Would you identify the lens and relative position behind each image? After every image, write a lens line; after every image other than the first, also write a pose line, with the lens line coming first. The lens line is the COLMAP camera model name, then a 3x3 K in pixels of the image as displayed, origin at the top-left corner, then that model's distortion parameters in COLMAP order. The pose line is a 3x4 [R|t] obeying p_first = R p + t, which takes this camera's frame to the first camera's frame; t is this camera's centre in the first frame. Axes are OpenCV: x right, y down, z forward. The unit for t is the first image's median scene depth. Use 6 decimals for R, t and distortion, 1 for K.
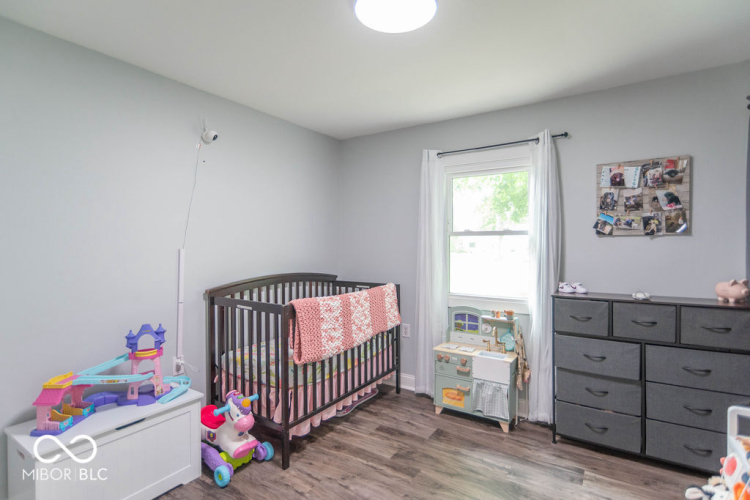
lens RADIAL K [[377.7, 0, 375.0], [0, 377.7, 250.0], [0, 0, 1]] dist [-0.000557, 0.000352]
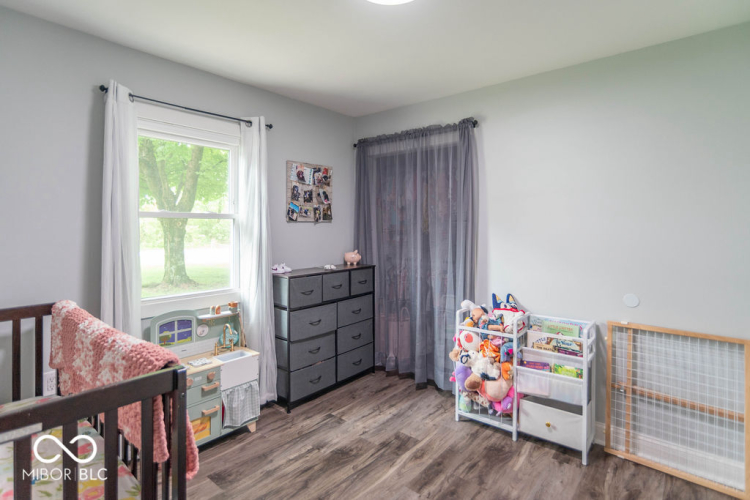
lens RADIAL K [[395.5, 0, 376.1], [0, 395.5, 226.1], [0, 0, 1]] dist [-0.001175, 0.000381]
pose [[0.105045, -0.004704, 0.994456, -0.619479], [0.005193, 0.999978, 0.004182, -0.027611], [-0.994454, 0.004725, 0.105067, 0.626324]]
